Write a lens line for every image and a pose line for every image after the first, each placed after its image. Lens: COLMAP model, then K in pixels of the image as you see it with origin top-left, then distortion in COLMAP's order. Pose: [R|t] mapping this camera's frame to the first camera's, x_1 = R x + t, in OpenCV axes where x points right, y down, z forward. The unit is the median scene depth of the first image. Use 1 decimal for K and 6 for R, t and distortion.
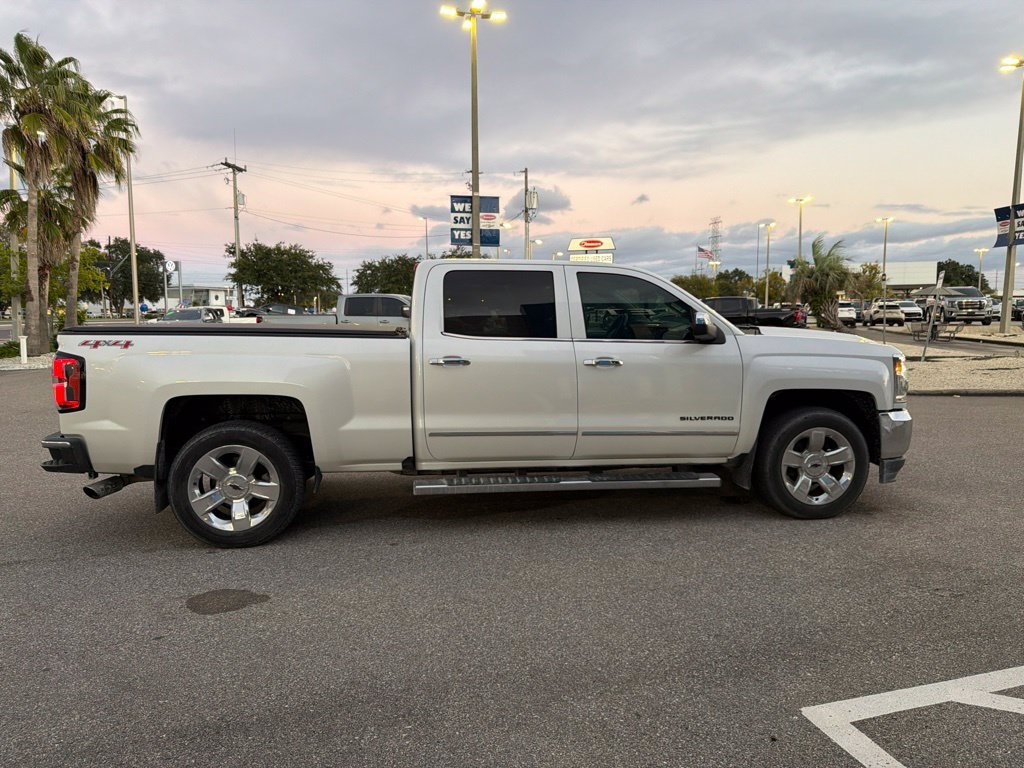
lens RADIAL K [[737.4, 0, 512.6], [0, 737.4, 382.3], [0, 0, 1]] dist [0.126086, -0.206014]
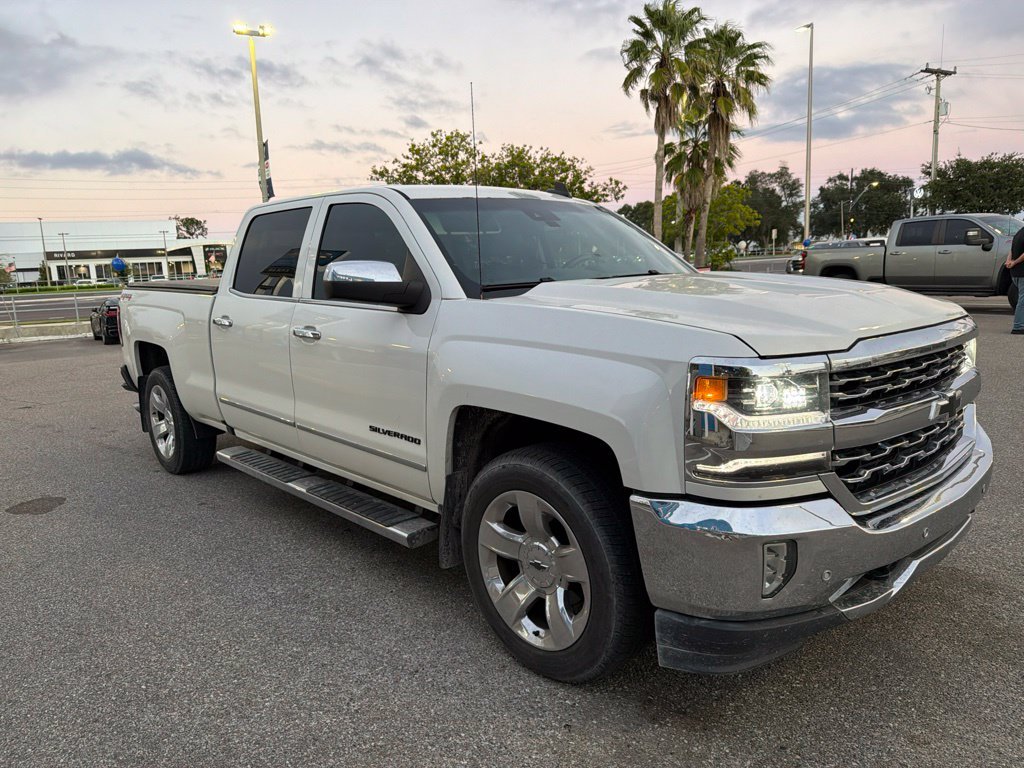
lens RADIAL K [[742.8, 0, 510.1], [0, 742.8, 389.8], [0, 0, 1]] dist [0.037737, -0.047938]
pose [[0.554777, 0.124242, -0.822670, 0.785271], [-0.040705, 0.991657, 0.122313, -0.064498], [0.831003, -0.034369, 0.555206, 0.715860]]
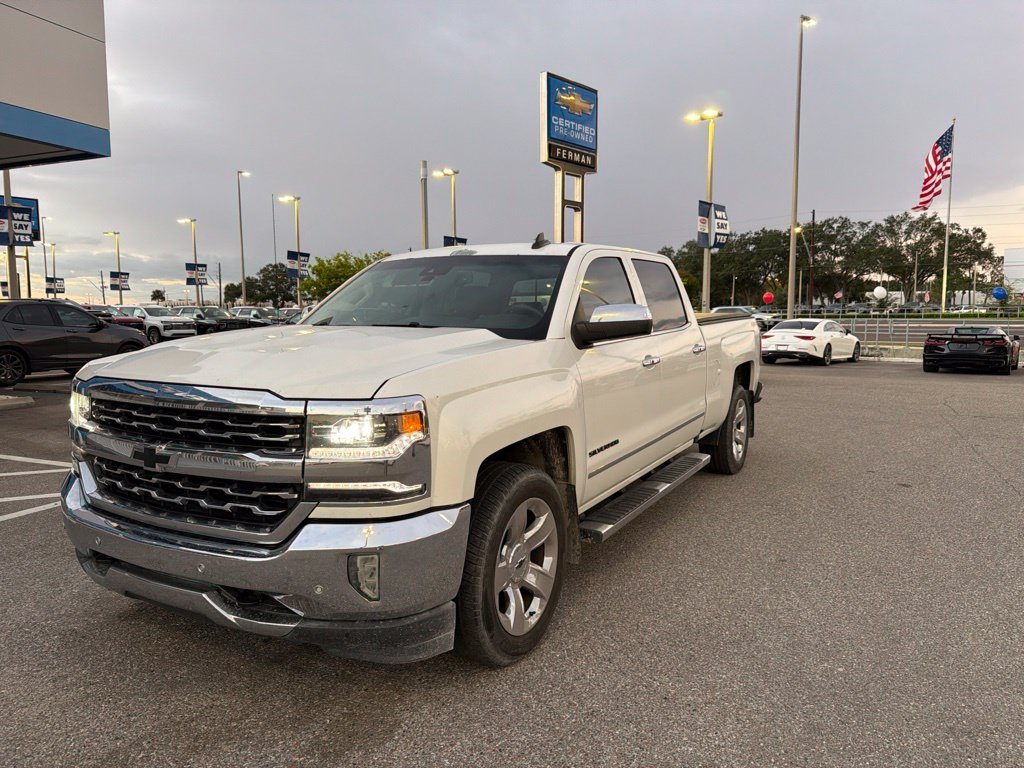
lens RADIAL K [[719.3, 0, 494.9], [0, 719.3, 427.0], [0, 0, 1]] dist [0.072217, -0.103673]
pose [[-0.627854, 0.134431, -0.766634, 0.781666], [-0.059319, 0.973842, 0.219347, -0.149152], [0.776067, 0.183194, -0.603457, 1.671001]]
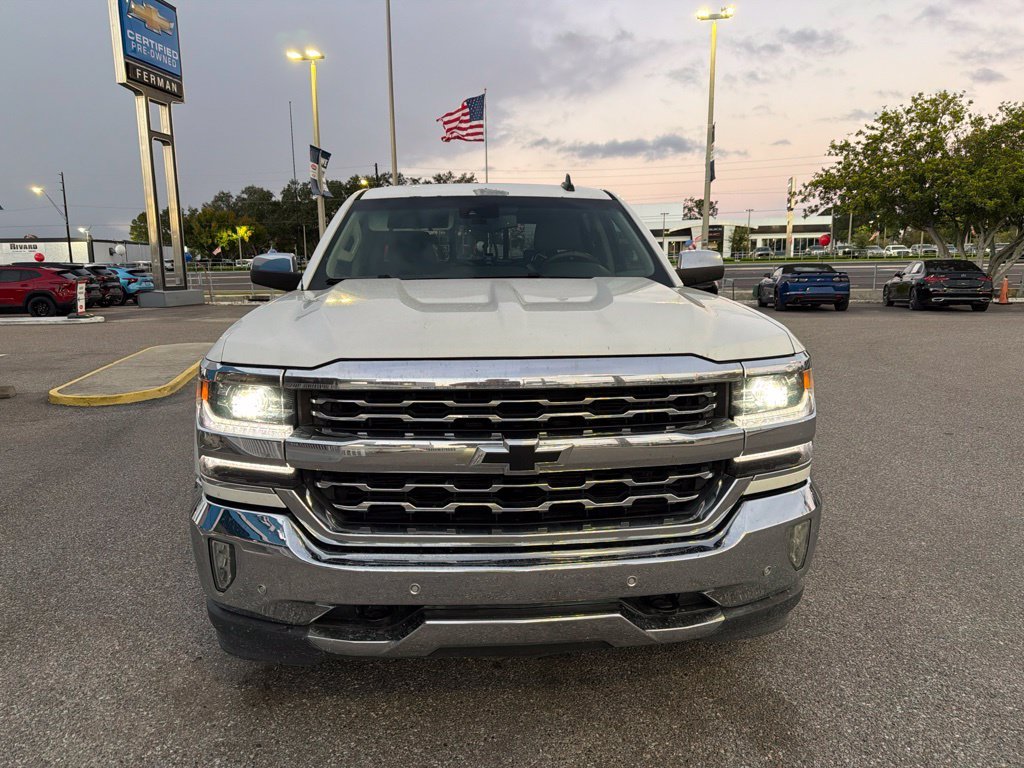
lens RADIAL K [[753.5, 0, 508.4], [0, 753.5, 402.6], [0, 0, 1]] dist [0.038325, -0.042890]
pose [[-0.077846, 0.195063, -0.977696, 0.929519], [-0.078550, 0.976424, 0.201063, -0.113672], [0.993866, 0.092450, -0.060689, 1.214197]]
